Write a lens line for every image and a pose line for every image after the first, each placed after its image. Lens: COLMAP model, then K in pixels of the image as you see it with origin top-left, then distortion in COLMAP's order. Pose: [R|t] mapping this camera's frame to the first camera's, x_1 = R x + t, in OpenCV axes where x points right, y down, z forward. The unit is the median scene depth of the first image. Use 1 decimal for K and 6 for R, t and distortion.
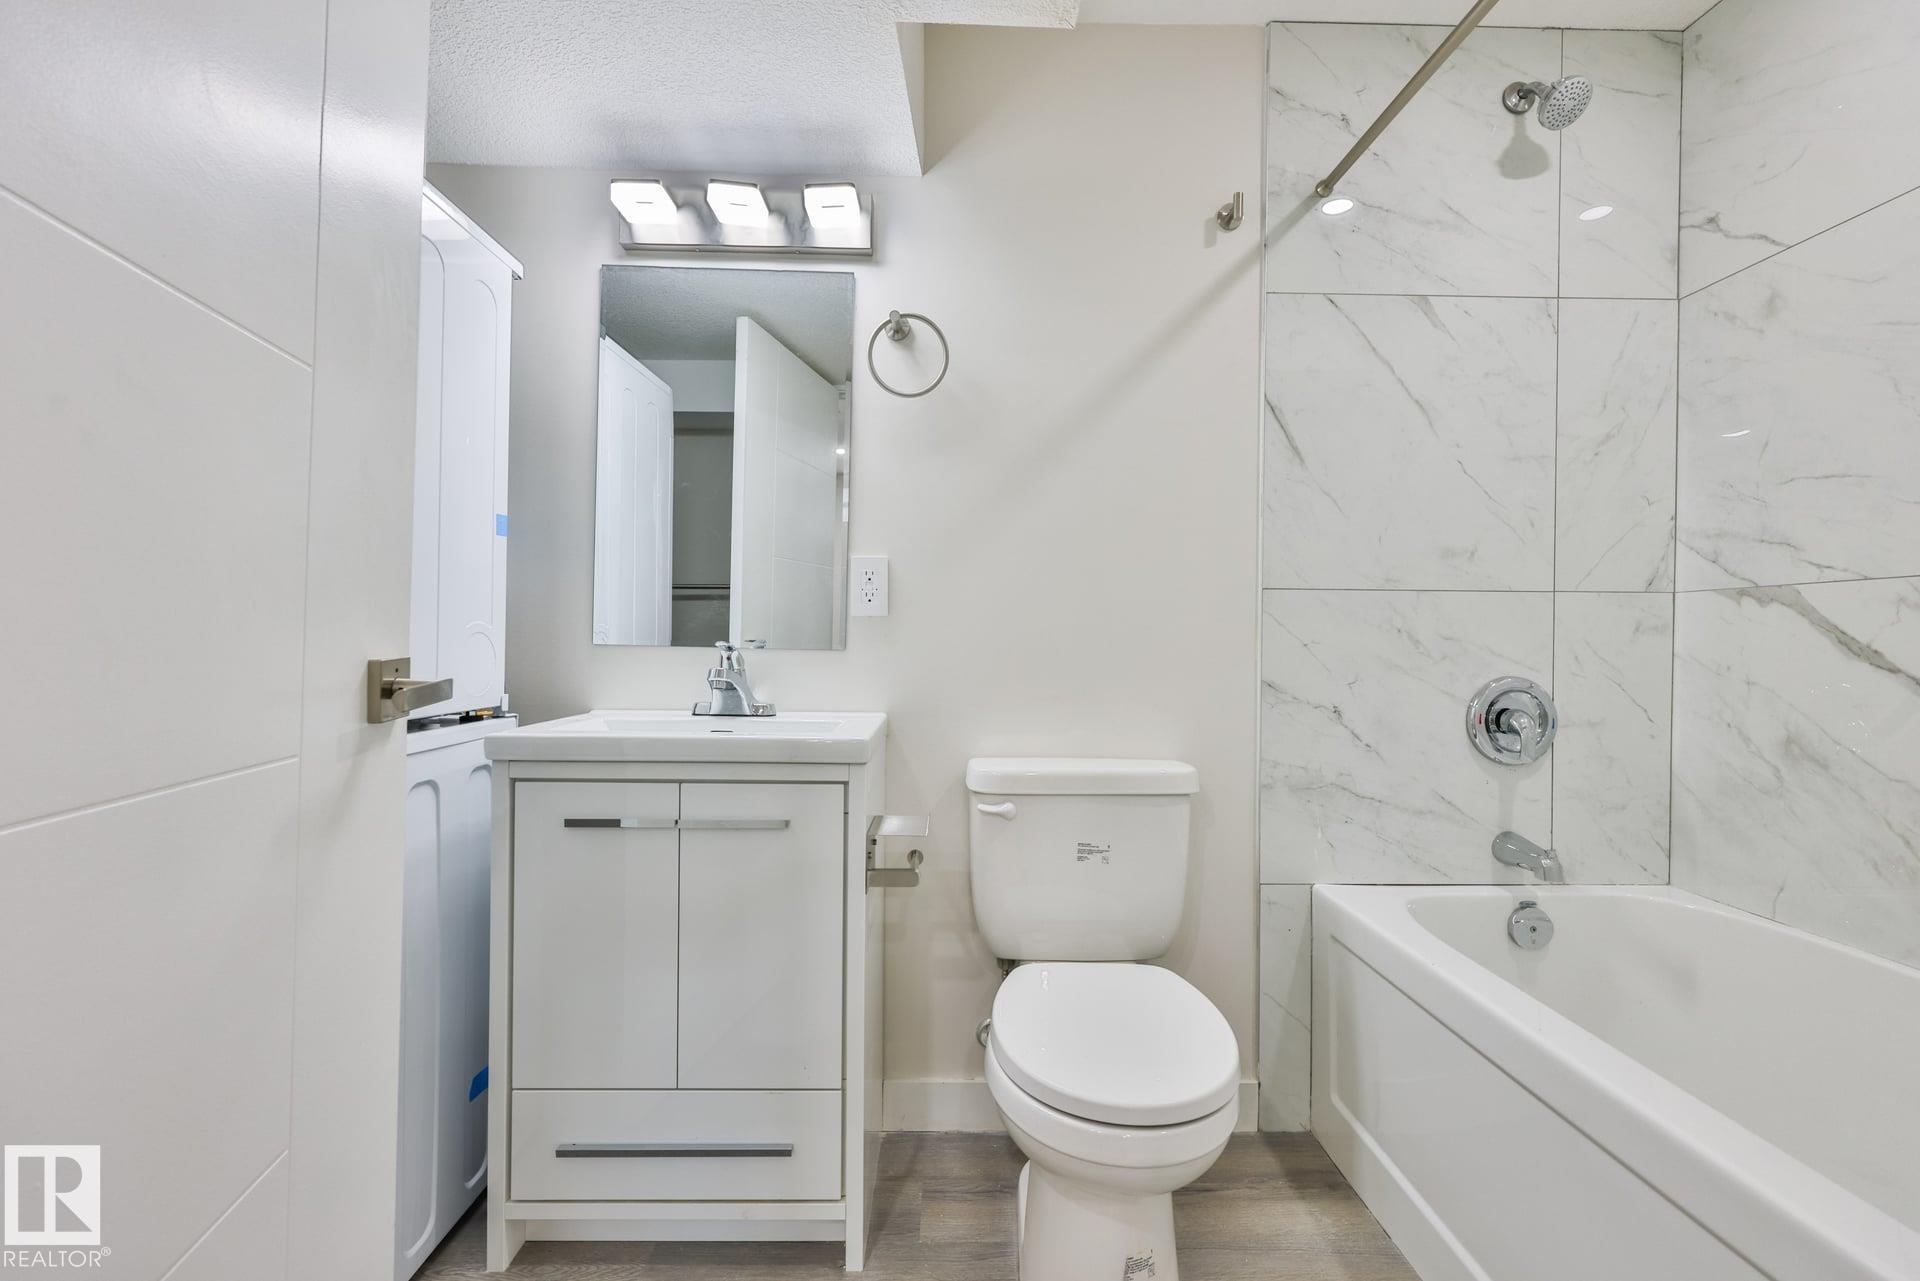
lens RADIAL K [[809.6, 0, 967.0], [0, 809.6, 636.8], [0, 0, 1]] dist [0.000638, -0.000415]
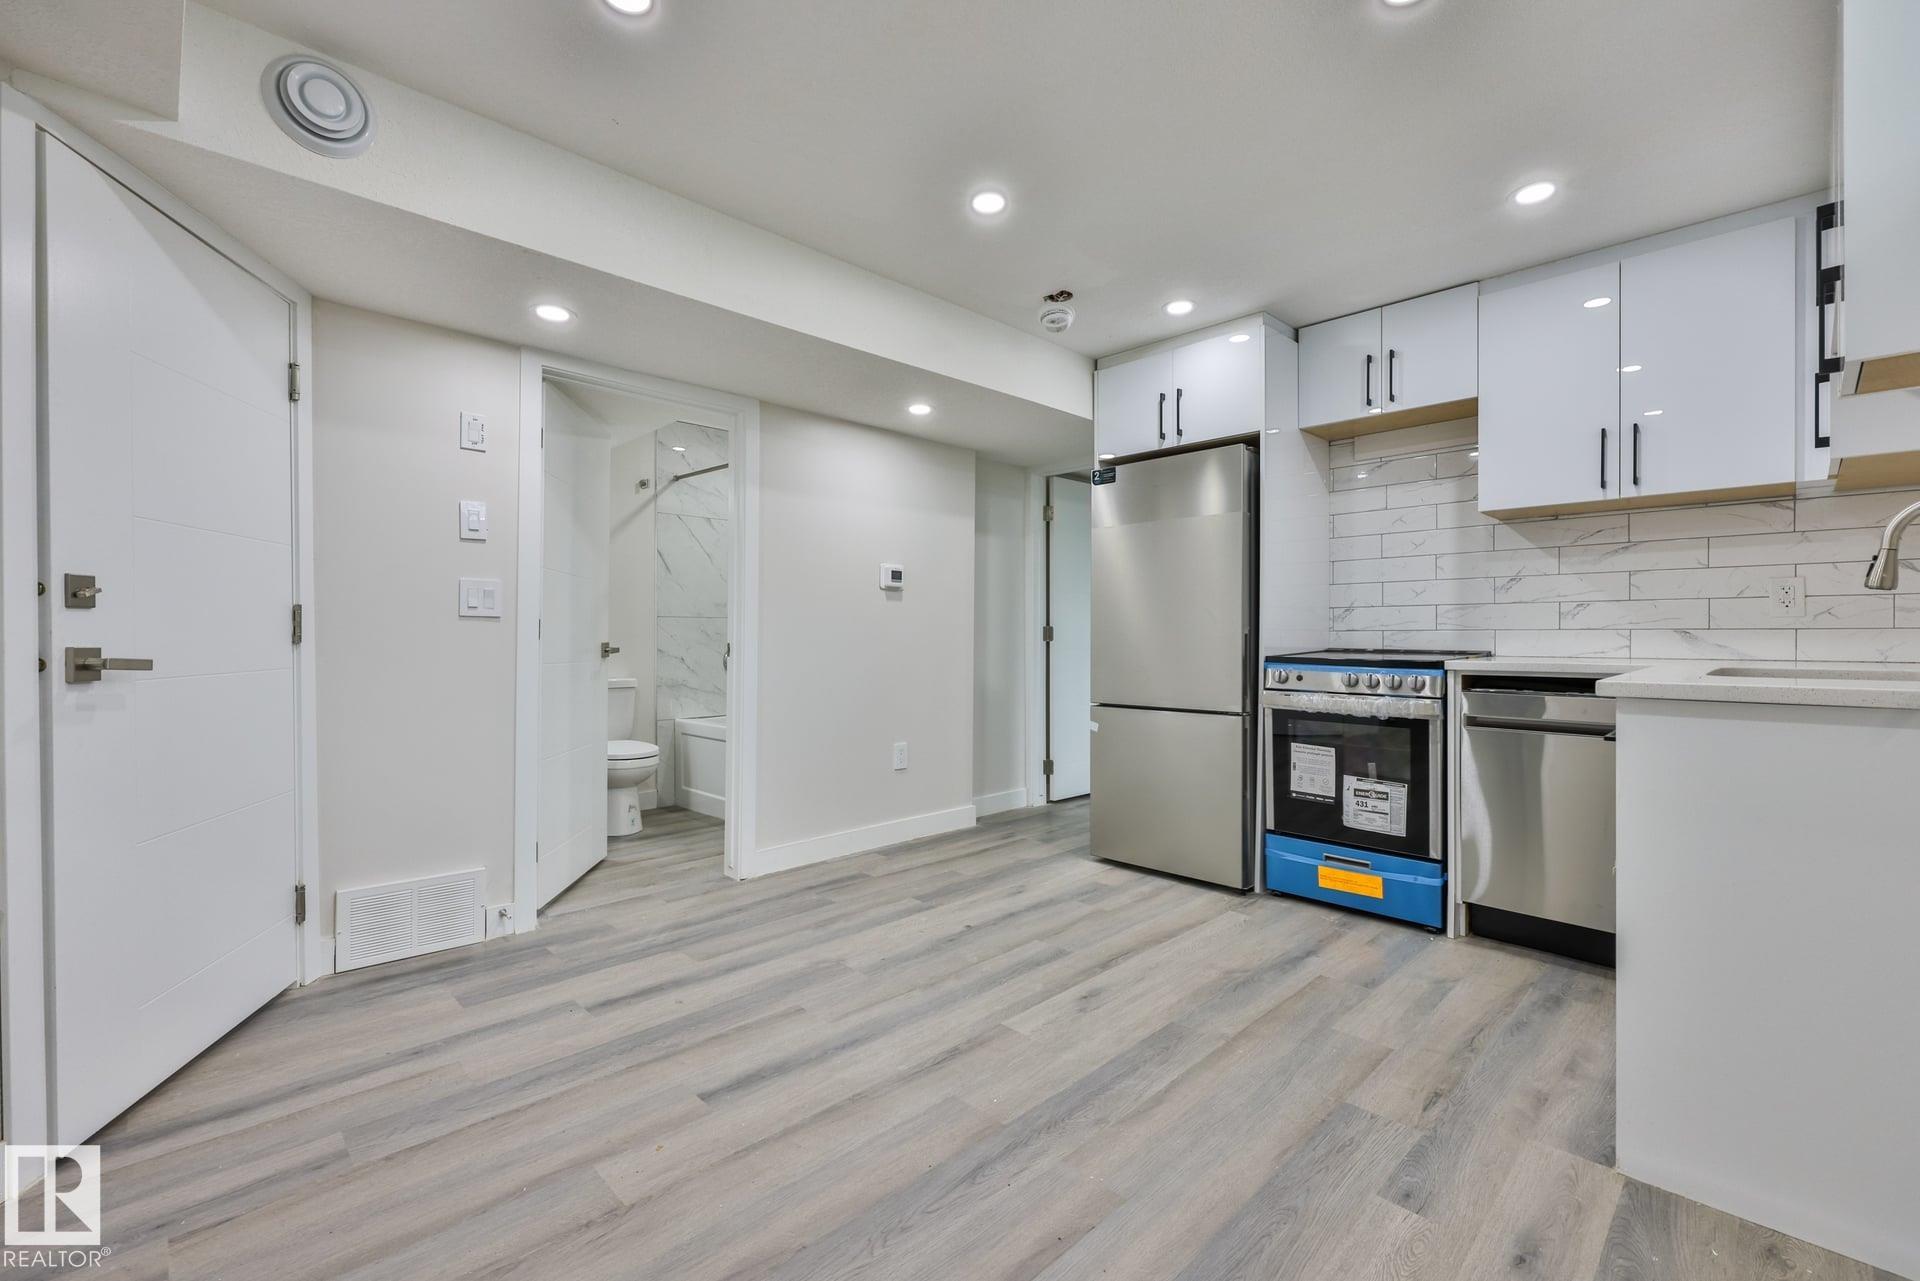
lens RADIAL K [[804.3, 0, 960.0], [0, 804.3, 640.5], [0, 0, 1]] dist [-0.004152, -0.000352]
pose [[0.718574, -0.012934, 0.695330, -0.457846], [0.006525, 0.999908, 0.011856, -0.001166], [-0.695420, -0.003982, 0.718592, -0.971628]]
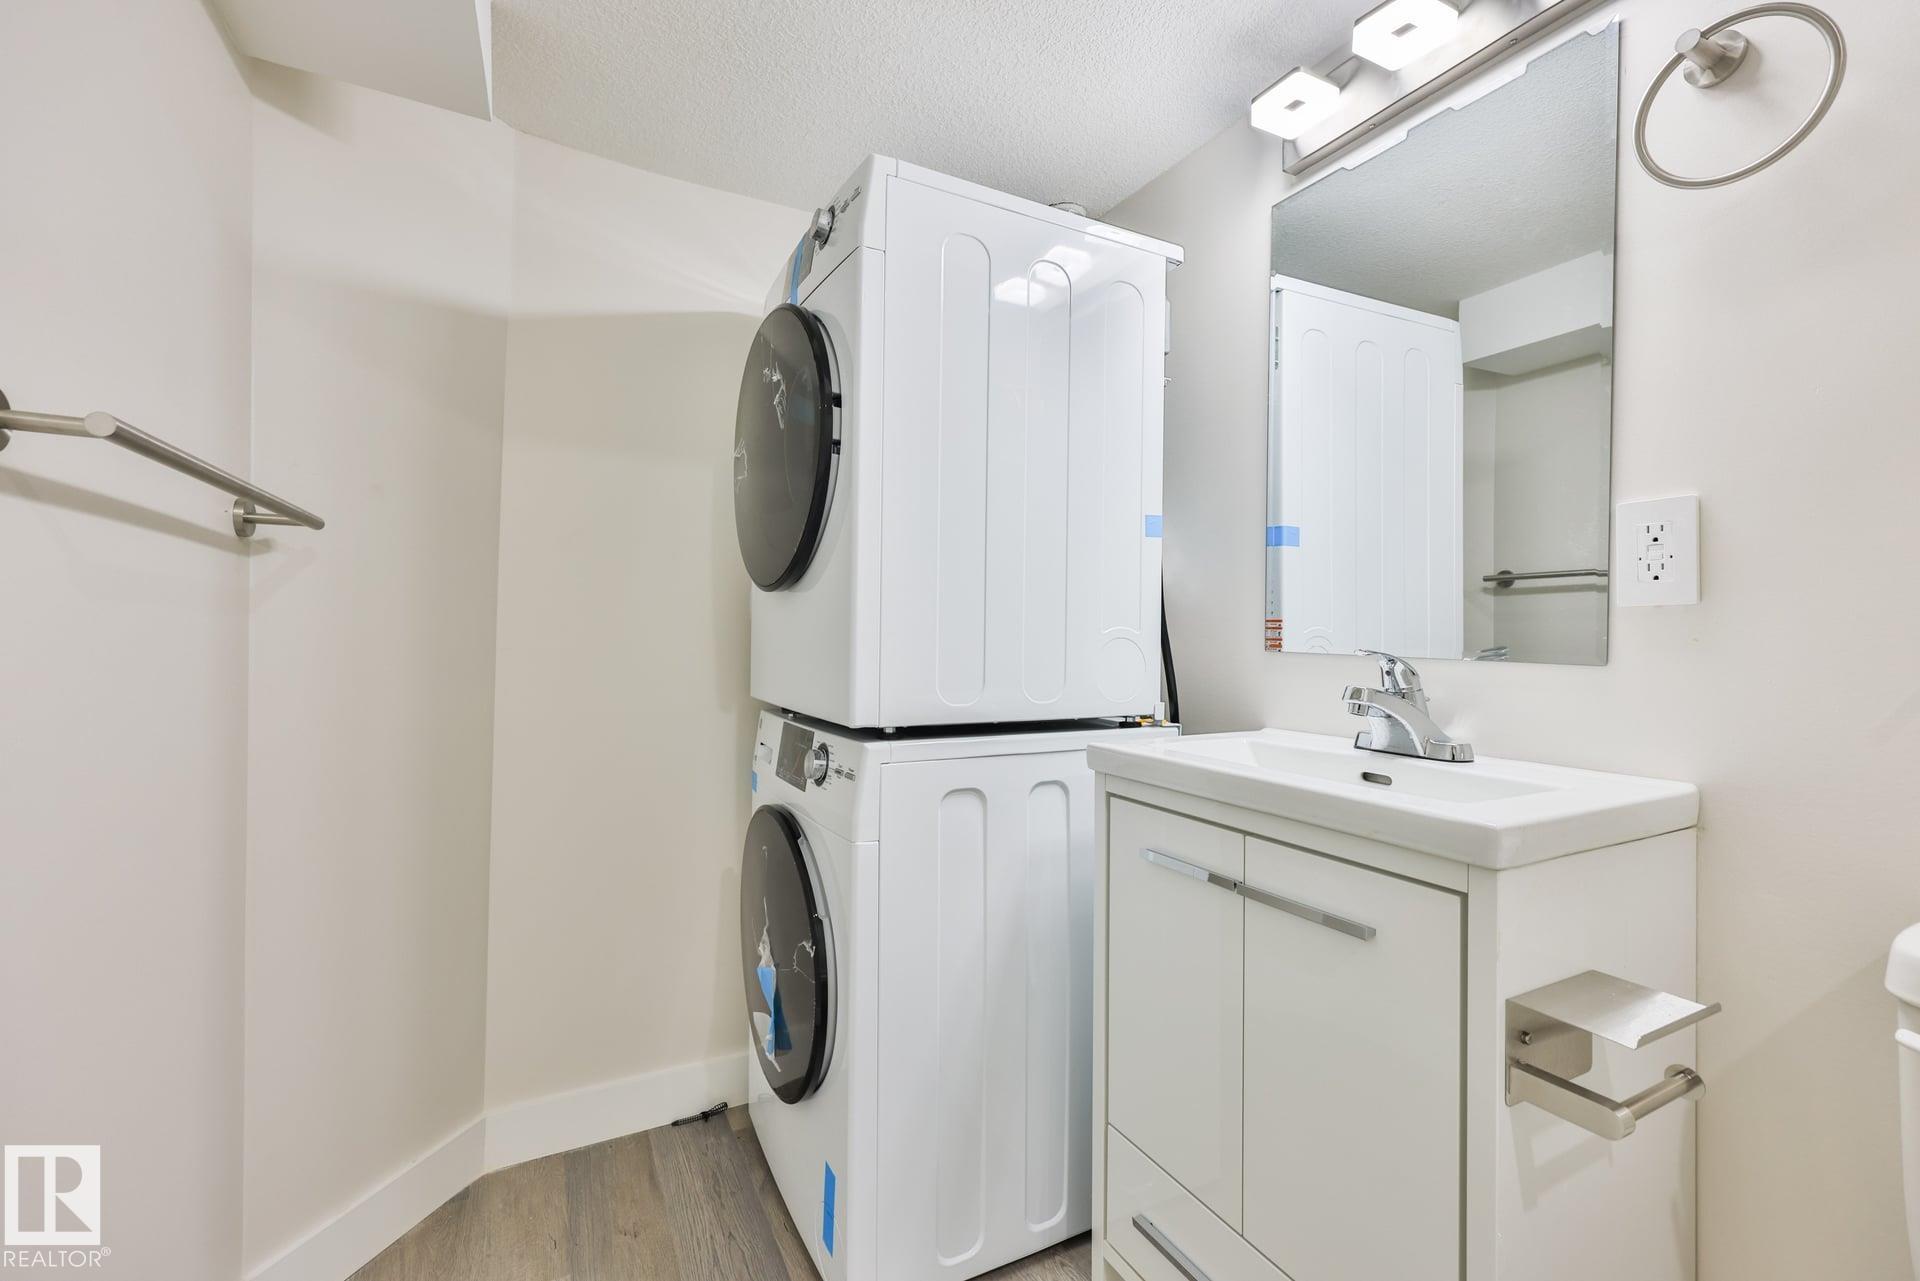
lens RADIAL K [[809.6, 0, 967.0], [0, 809.6, 636.8], [0, 0, 1]] dist [0.000638, -0.000415]
pose [[0.457306, -0.005564, -0.889292, 0.203116], [-0.001634, 0.999973, -0.007097, 0.000570], [0.889308, 0.004698, 0.457284, 0.419423]]
